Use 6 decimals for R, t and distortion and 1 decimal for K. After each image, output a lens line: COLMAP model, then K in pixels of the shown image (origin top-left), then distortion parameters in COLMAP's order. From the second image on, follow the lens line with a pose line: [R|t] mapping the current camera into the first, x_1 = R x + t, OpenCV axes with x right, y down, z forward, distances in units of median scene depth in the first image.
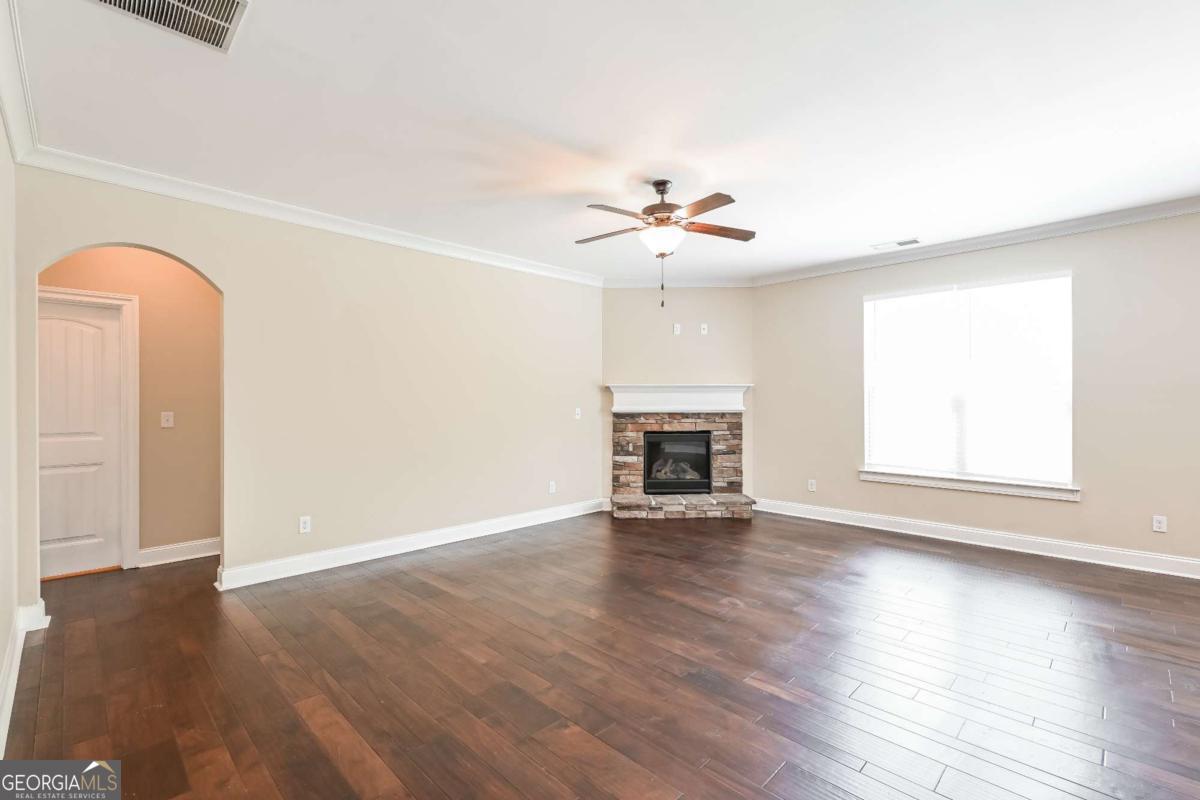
lens RADIAL K [[529.2, 0, 603.0], [0, 529.2, 404.7], [0, 0, 1]] dist [-0.000859, -0.000855]
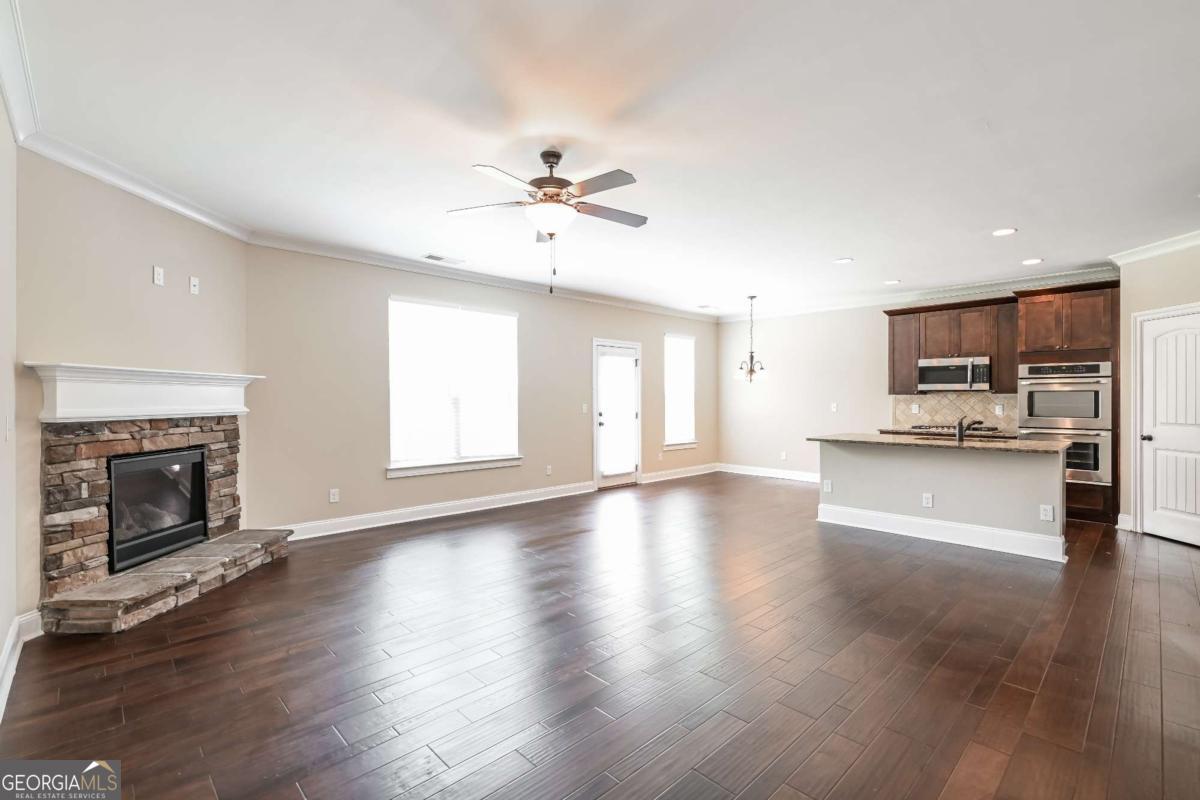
lens RADIAL K [[529.2, 0, 603.5], [0, 529.2, 394.8], [0, 0, 1]] dist [-0.000859, -0.000855]
pose [[0.029502, 0.010866, 0.999506, -0.433489], [0.007819, 0.999908, -0.011102, -0.000743], [-0.999534, 0.008142, 0.029414, 0.493640]]
